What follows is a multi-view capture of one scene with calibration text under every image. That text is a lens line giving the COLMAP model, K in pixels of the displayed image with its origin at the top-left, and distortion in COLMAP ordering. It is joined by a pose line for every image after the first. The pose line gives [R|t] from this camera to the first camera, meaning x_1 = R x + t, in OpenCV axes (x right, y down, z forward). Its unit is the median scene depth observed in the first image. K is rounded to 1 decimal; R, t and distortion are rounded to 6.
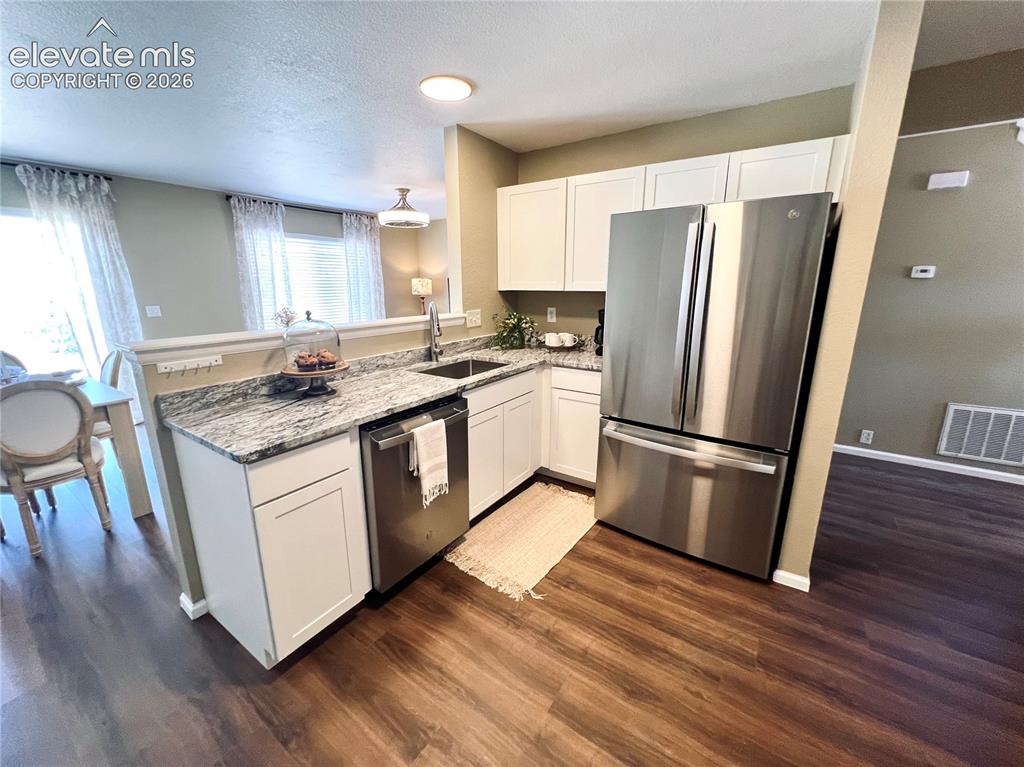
lens RADIAL K [[417.3, 0, 504.7], [0, 417.3, 380.6], [0, 0, 1]] dist [-0.000049, -0.000060]
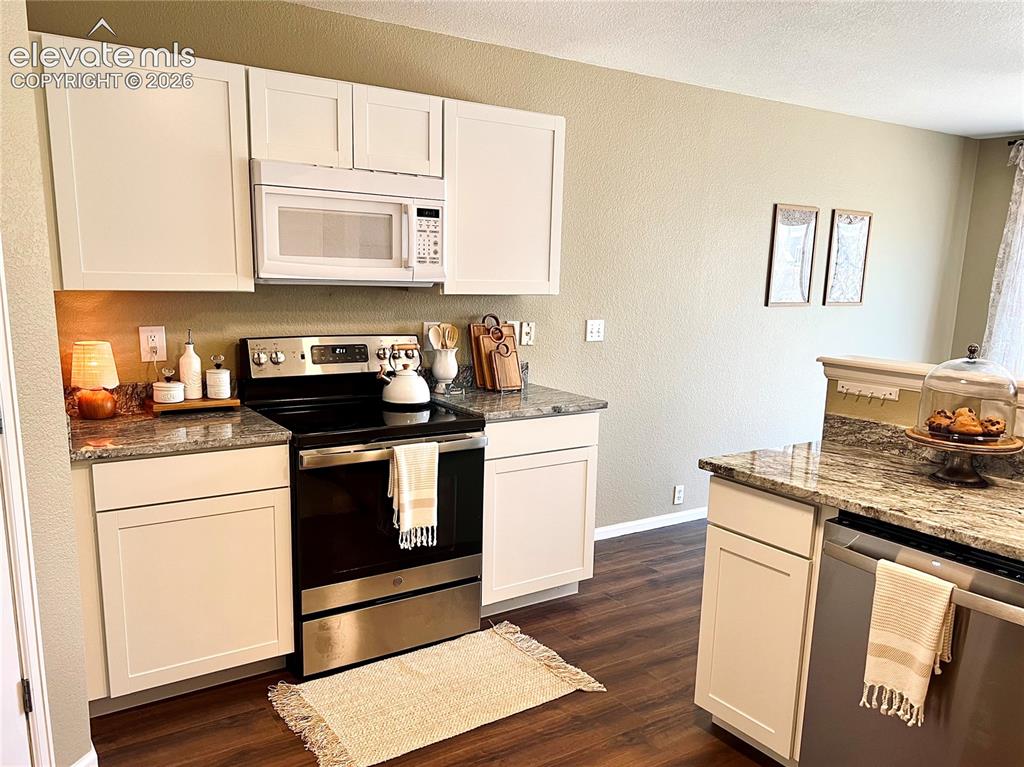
lens RADIAL K [[800.3, 0, 505.5], [0, 800.3, 385.8], [0, 0, 1]] dist [0.030295, -0.000320]
pose [[-0.368619, 0.128972, -0.920590, 0.965920], [-0.240932, 0.943232, 0.228617, -0.236479], [0.897815, 0.306072, -0.316620, 0.843939]]
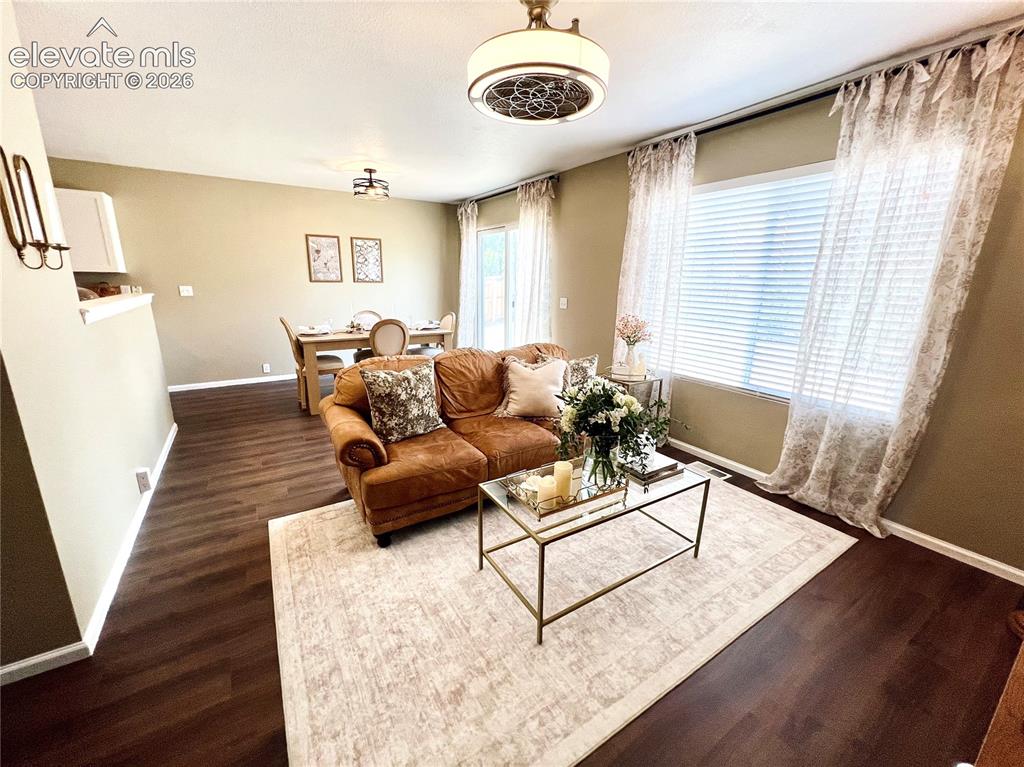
lens RADIAL K [[417.3, 0, 507.8], [0, 417.3, 379.8], [0, 0, 1]] dist [-0.000049, -0.000060]
pose [[-0.397156, 0.211987, -0.892933, 0.352752], [-0.233662, 0.917538, 0.321756, -0.787176], [0.887507, 0.336431, -0.314872, 3.372243]]
